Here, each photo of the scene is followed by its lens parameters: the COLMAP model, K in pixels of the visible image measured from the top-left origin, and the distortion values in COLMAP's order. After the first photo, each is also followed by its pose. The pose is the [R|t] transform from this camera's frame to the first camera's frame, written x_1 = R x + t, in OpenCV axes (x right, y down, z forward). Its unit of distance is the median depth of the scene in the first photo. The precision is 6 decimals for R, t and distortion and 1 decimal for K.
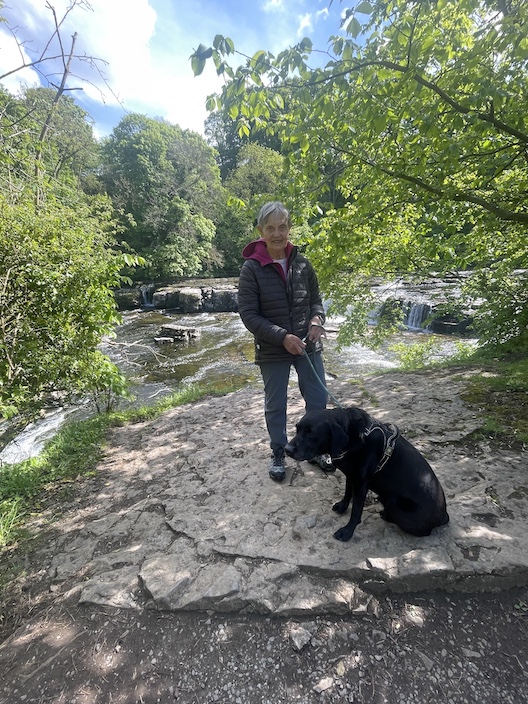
lens RADIAL K [[327.0, 0, 271.6], [0, 327.0, 351.2], [0, 0, 1]] dist [-0.011841, 0.002884]
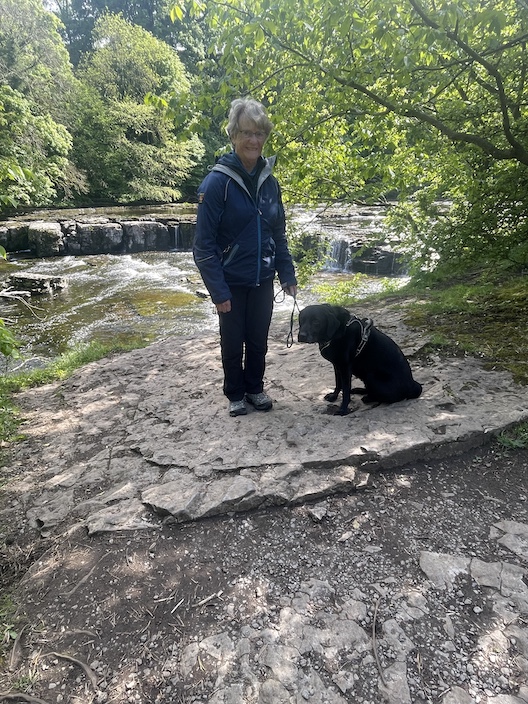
lens RADIAL K [[397.4, 0, 268.7], [0, 397.4, 350.2], [0, 0, 1]] dist [-0.019789, 0.008303]
pose [[0.964243, -0.079503, 0.252812, -0.147060], [0.048667, 0.990839, 0.125974, 0.049887], [-0.260511, -0.109166, 0.959279, -0.088011]]
